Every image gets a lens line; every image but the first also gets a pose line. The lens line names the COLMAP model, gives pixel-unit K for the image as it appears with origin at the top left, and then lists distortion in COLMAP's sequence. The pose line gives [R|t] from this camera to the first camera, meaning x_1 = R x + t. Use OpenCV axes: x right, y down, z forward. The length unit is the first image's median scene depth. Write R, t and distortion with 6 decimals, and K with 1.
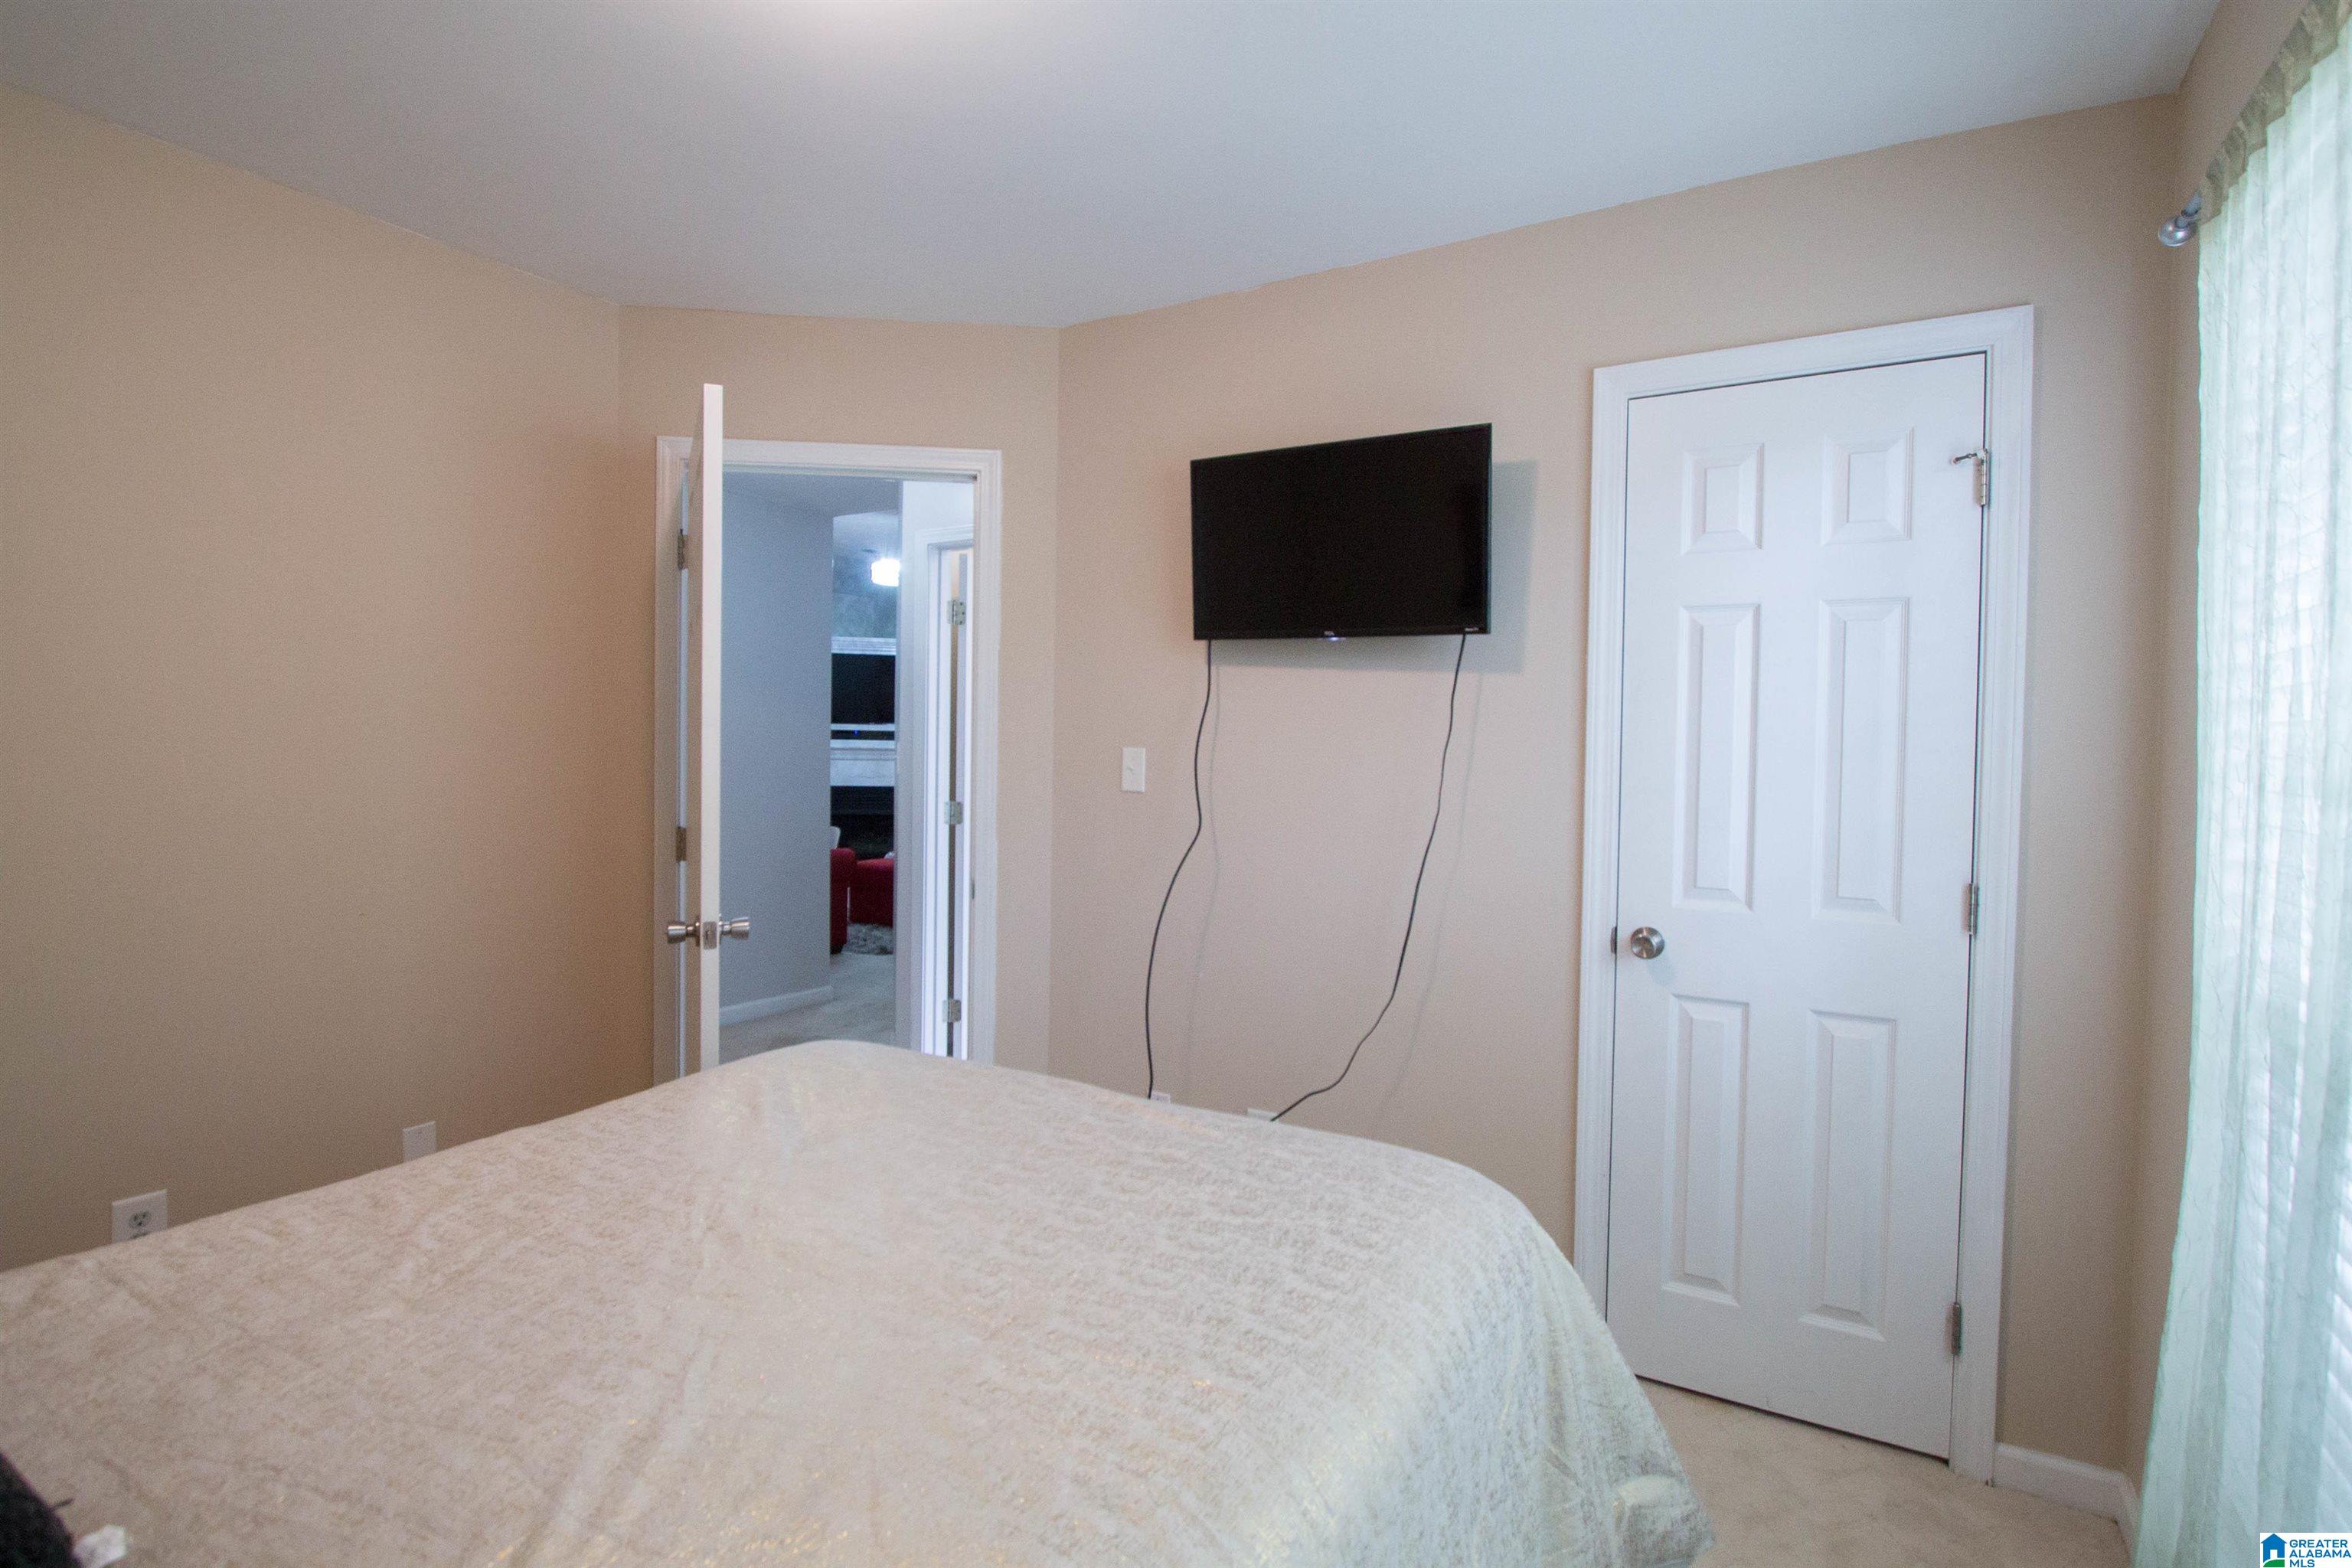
lens RADIAL K [[1113.6, 0, 1170.4], [0, 1113.6, 780.9], [0, 0, 1]] dist [-0.023296, 0.003753]
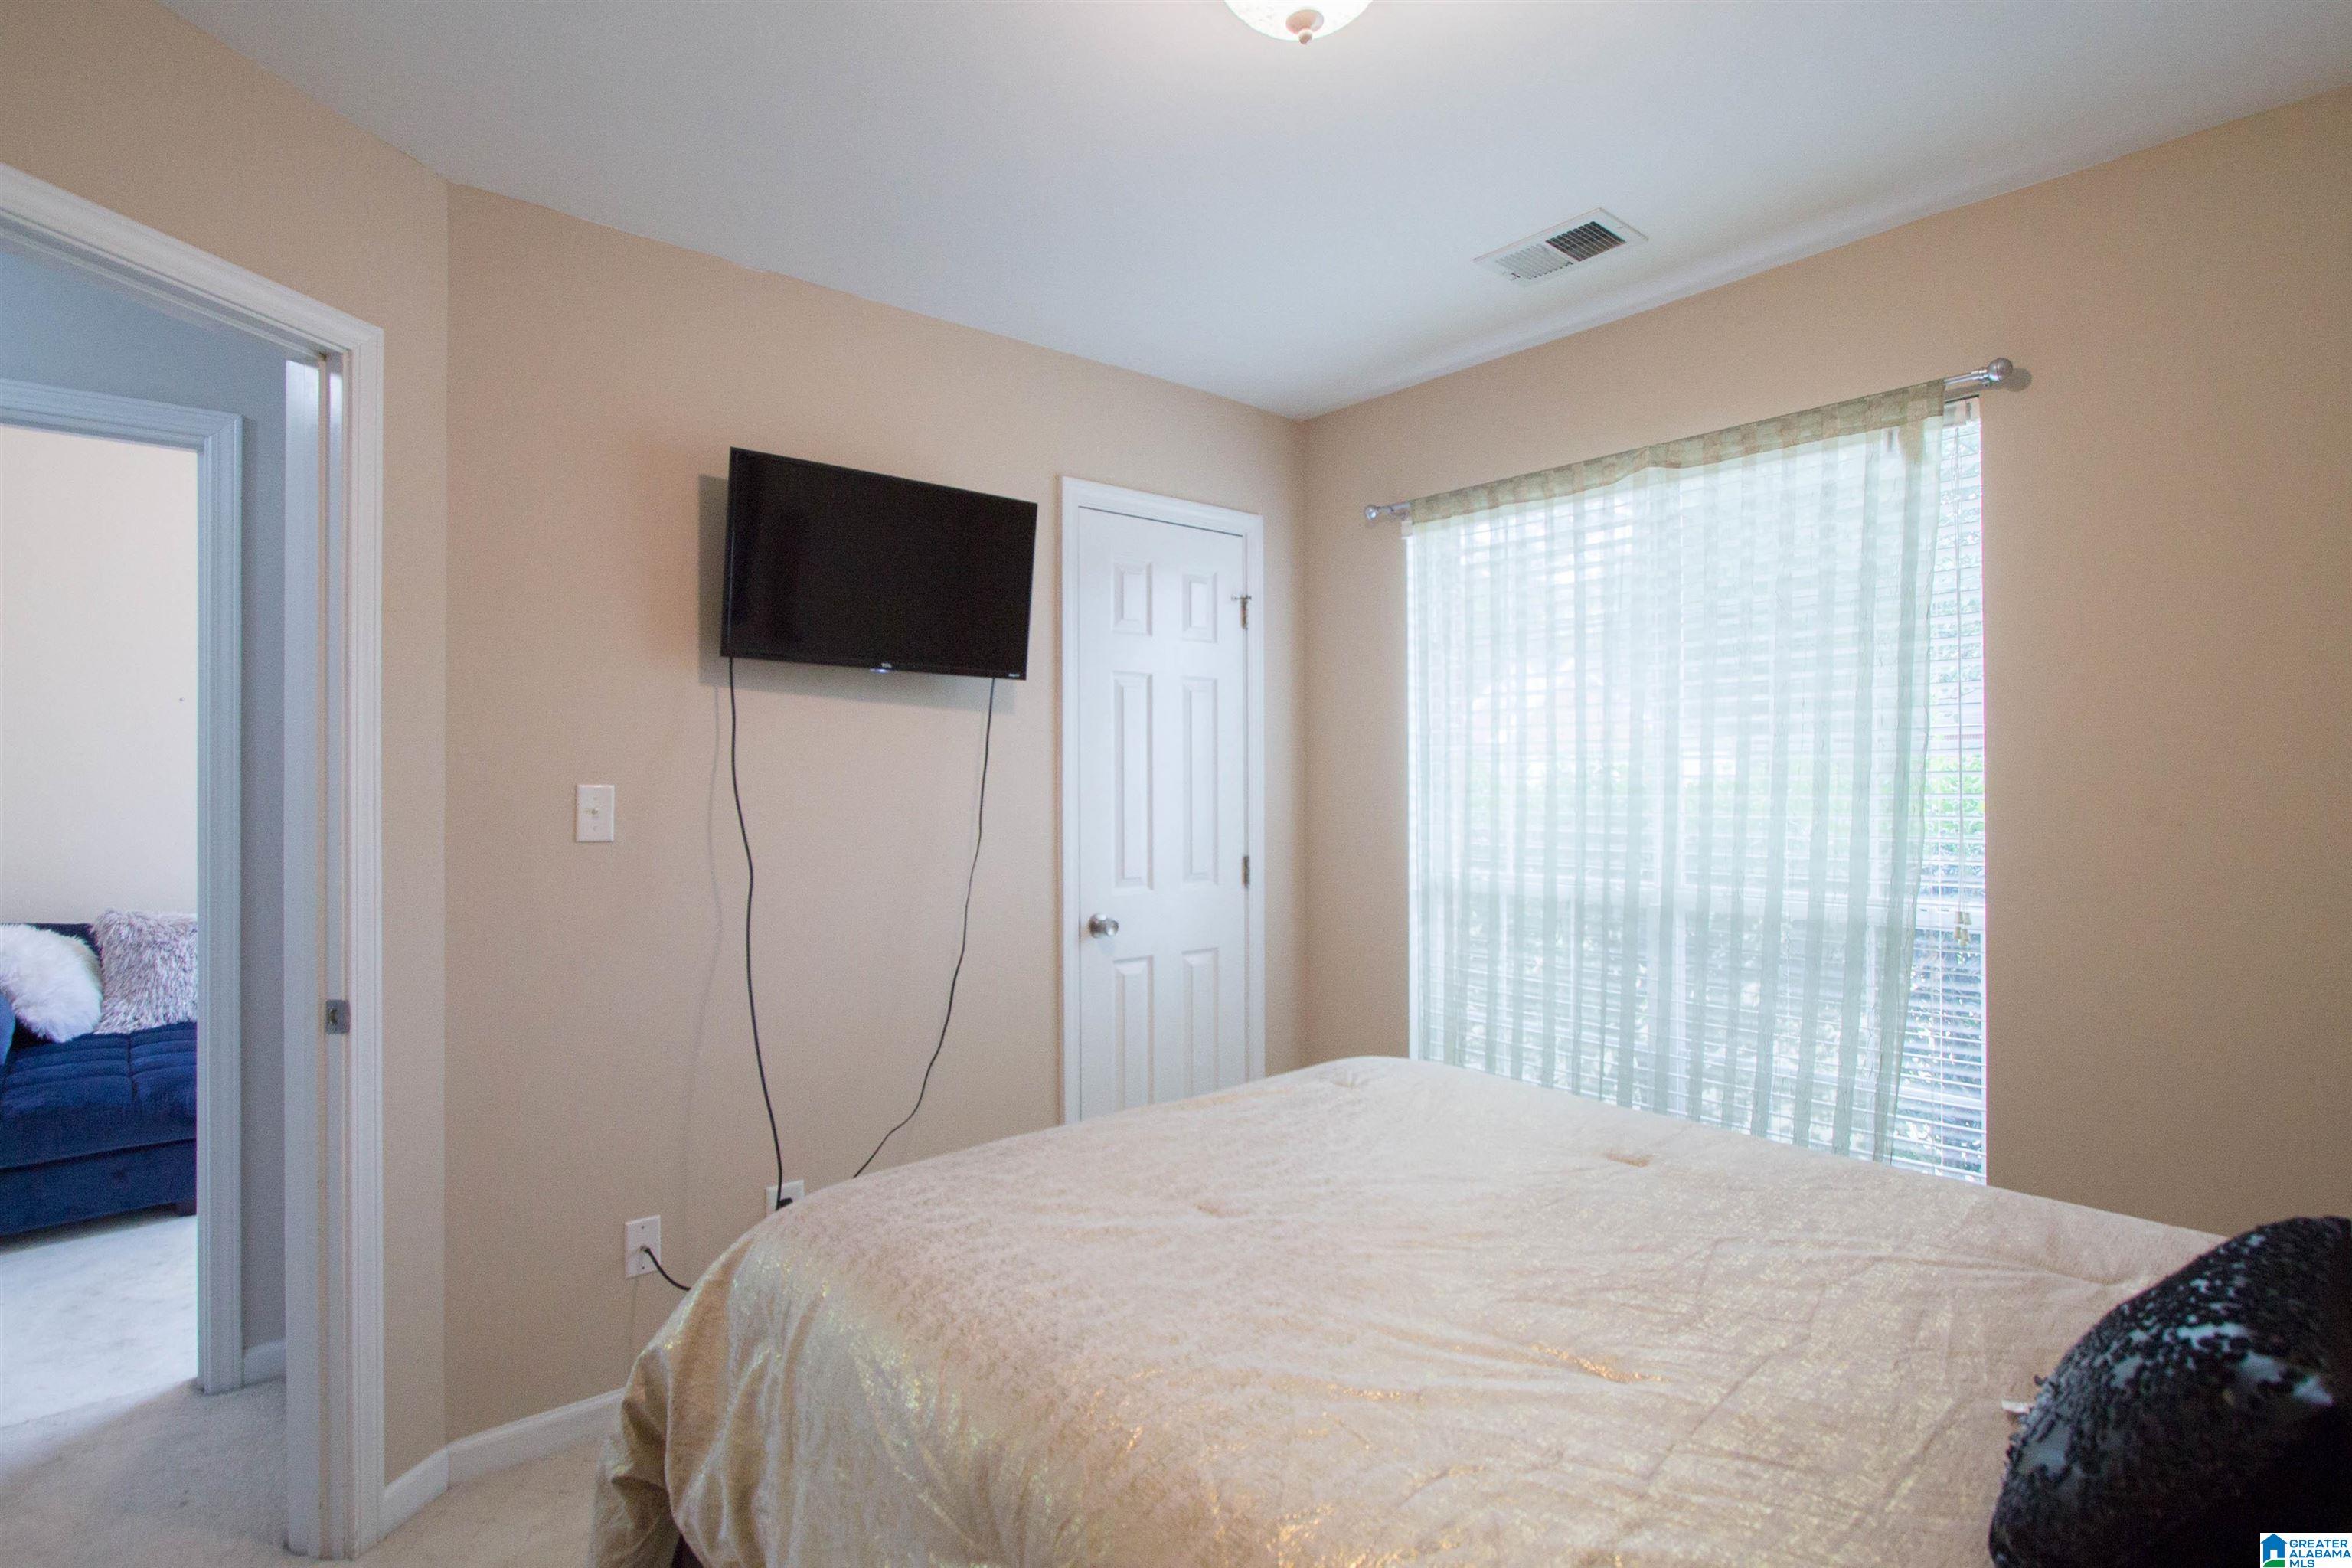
lens RADIAL K [[1113.6, 0, 1169.6], [0, 1113.6, 782.2], [0, 0, 1]] dist [-0.023296, 0.003753]
pose [[0.347892, -0.019051, 0.937341, -0.761735], [0.033082, 0.999420, 0.008034, -0.029635], [-0.936951, 0.028214, 0.348321, 0.453779]]
